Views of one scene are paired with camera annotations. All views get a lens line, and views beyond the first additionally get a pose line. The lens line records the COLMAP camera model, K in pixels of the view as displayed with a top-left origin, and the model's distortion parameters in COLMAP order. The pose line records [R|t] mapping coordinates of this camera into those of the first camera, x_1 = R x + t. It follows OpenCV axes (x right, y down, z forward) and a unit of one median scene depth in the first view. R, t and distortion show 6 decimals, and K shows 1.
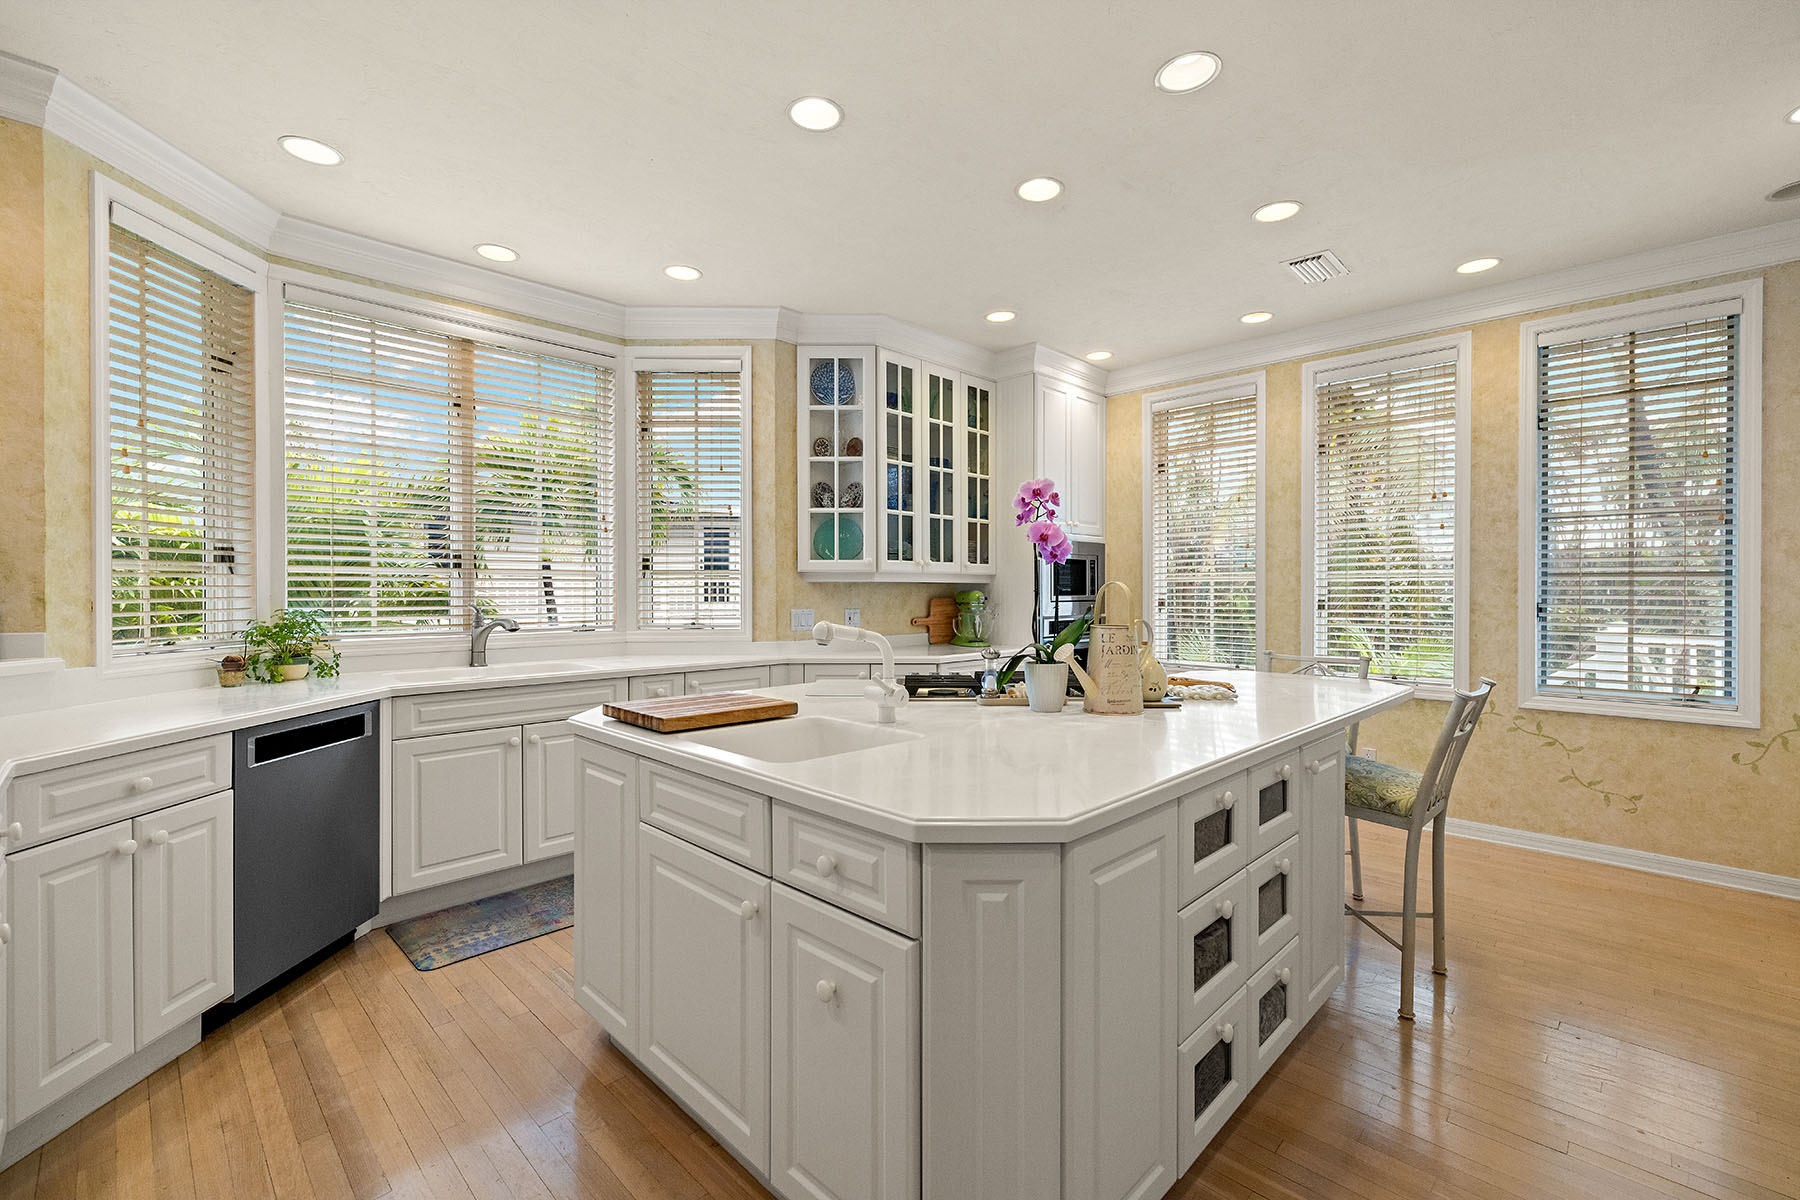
lens RADIAL K [[769.7, 0, 900.0], [0, 769.7, 600.0], [0, 0, 1]] dist [0.007906, -0.000641]
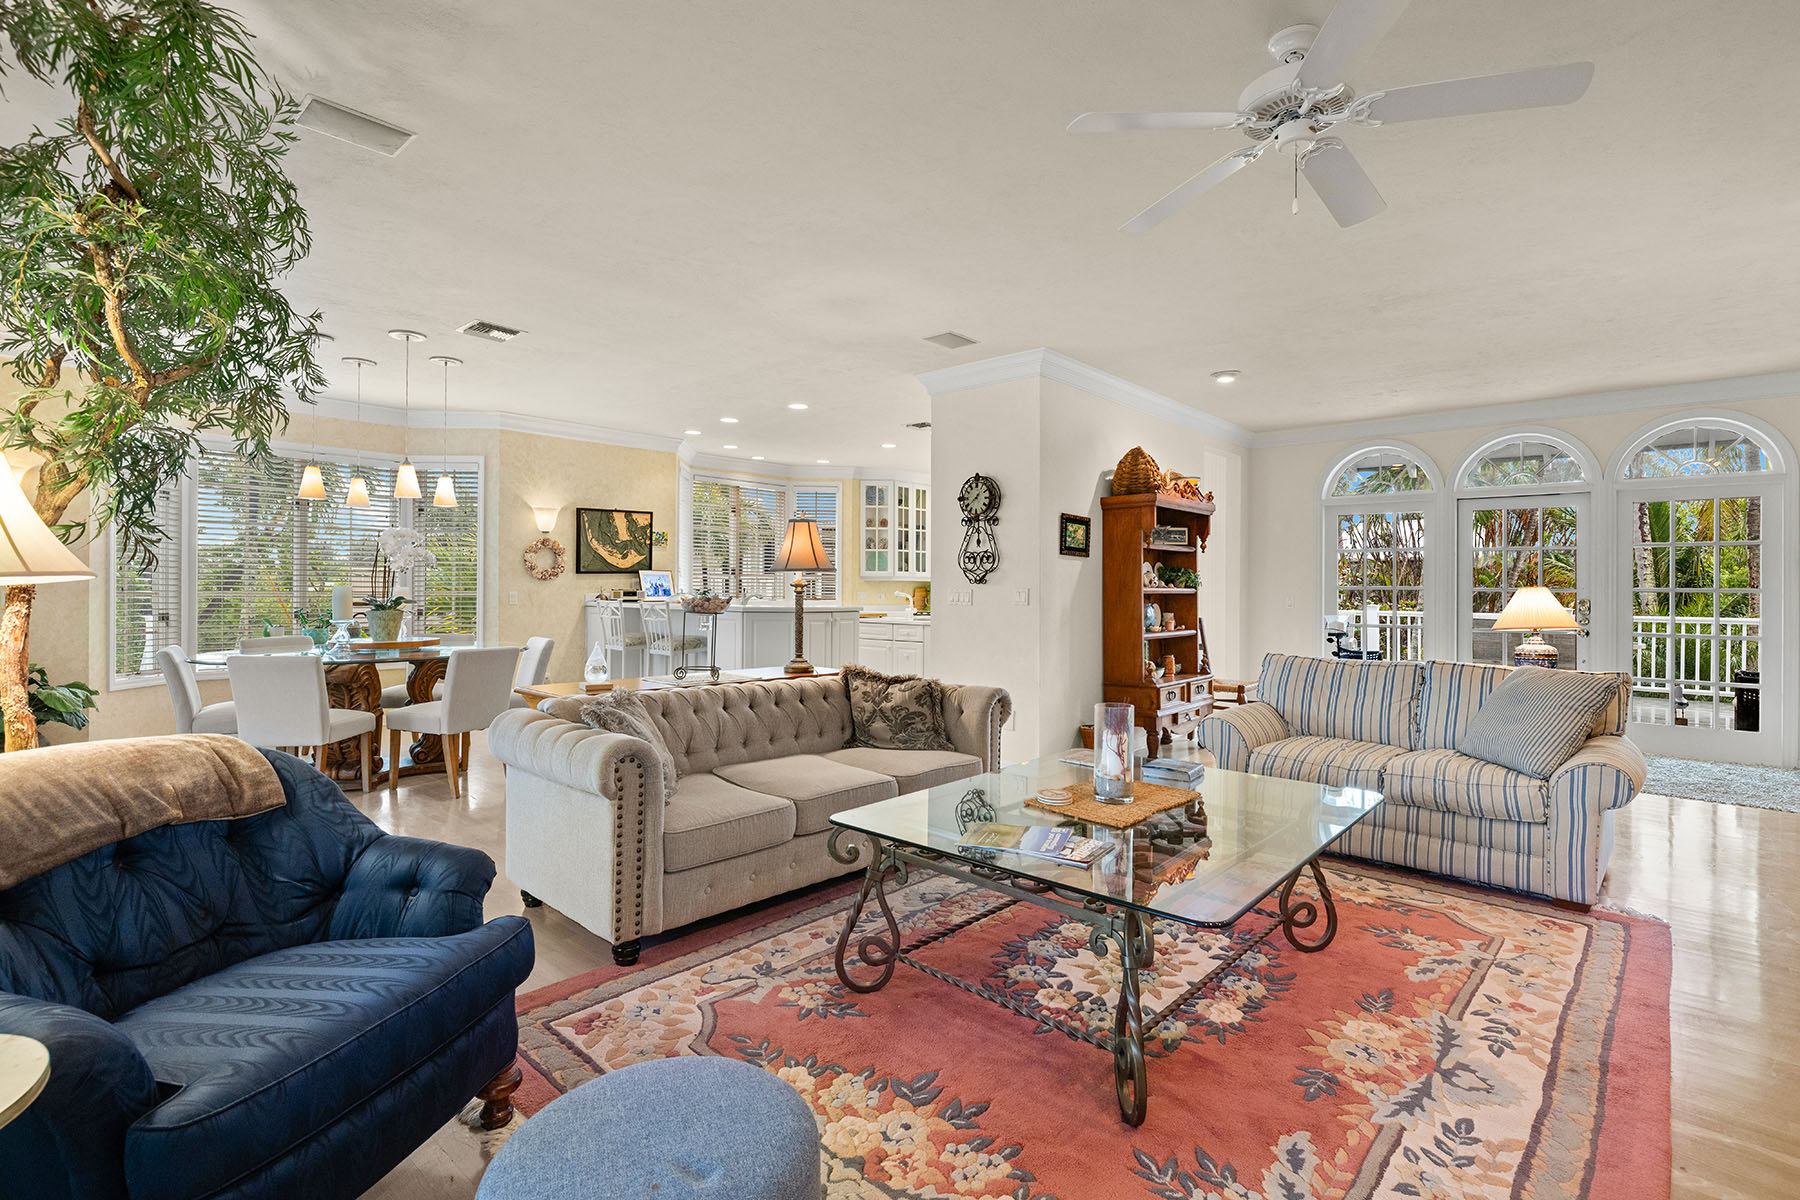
lens RADIAL K [[848.7, 0, 899.5], [0, 848.7, 589.8], [0, 0, 1]] dist [-0.002980, -0.000684]
pose [[0.998858, 0.005933, 0.047413, -0.134270], [-0.005459, 0.999934, -0.010118, 0.030031], [-0.047470, 0.009848, 0.998824, -1.577937]]
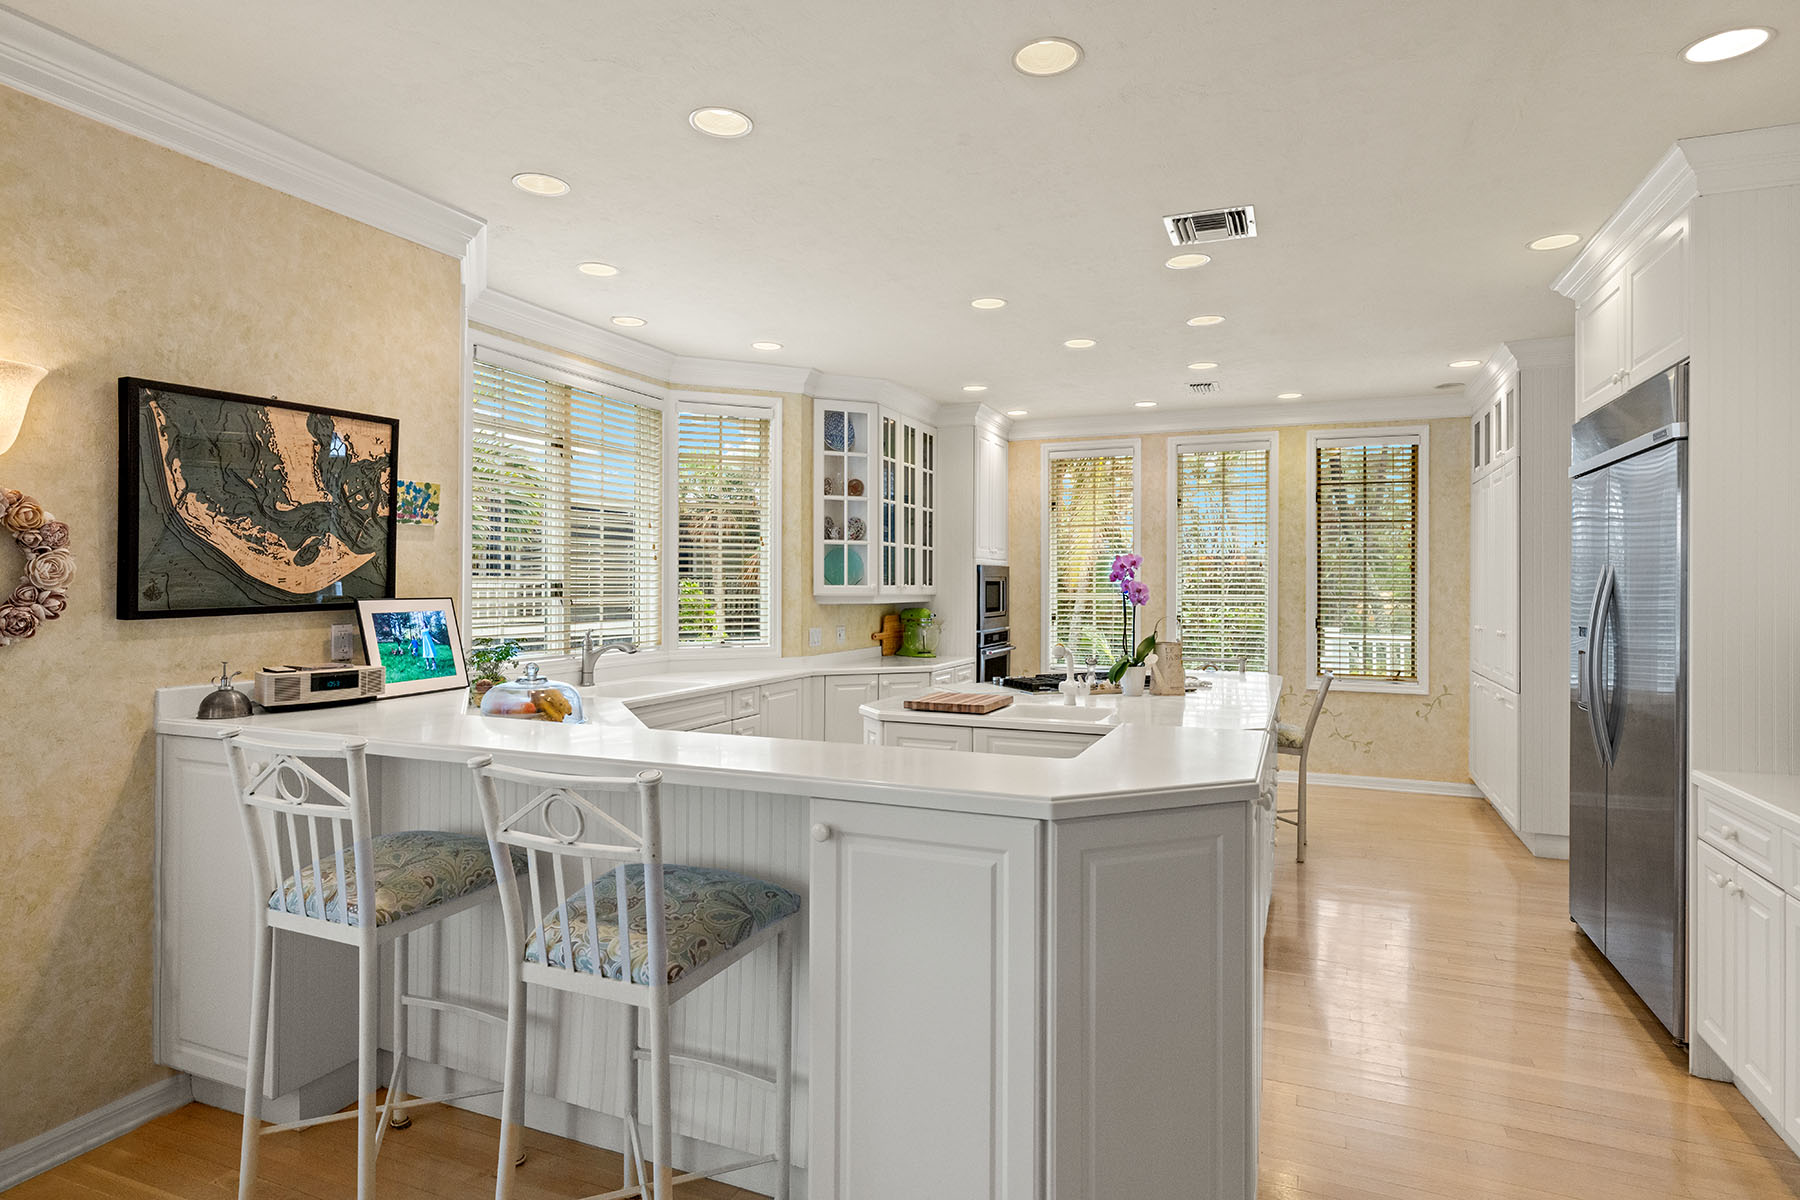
lens RADIAL K [[964.9, 0, 904.7], [0, 964.9, 592.4], [0, 0, 1]] dist [-0.000484, 0.000247]
pose [[0.925733, 0.001287, 0.378174, -0.546167], [0.000250, 0.999992, -0.004016, -0.035279], [-0.378177, 0.003812, 0.925726, -0.375159]]
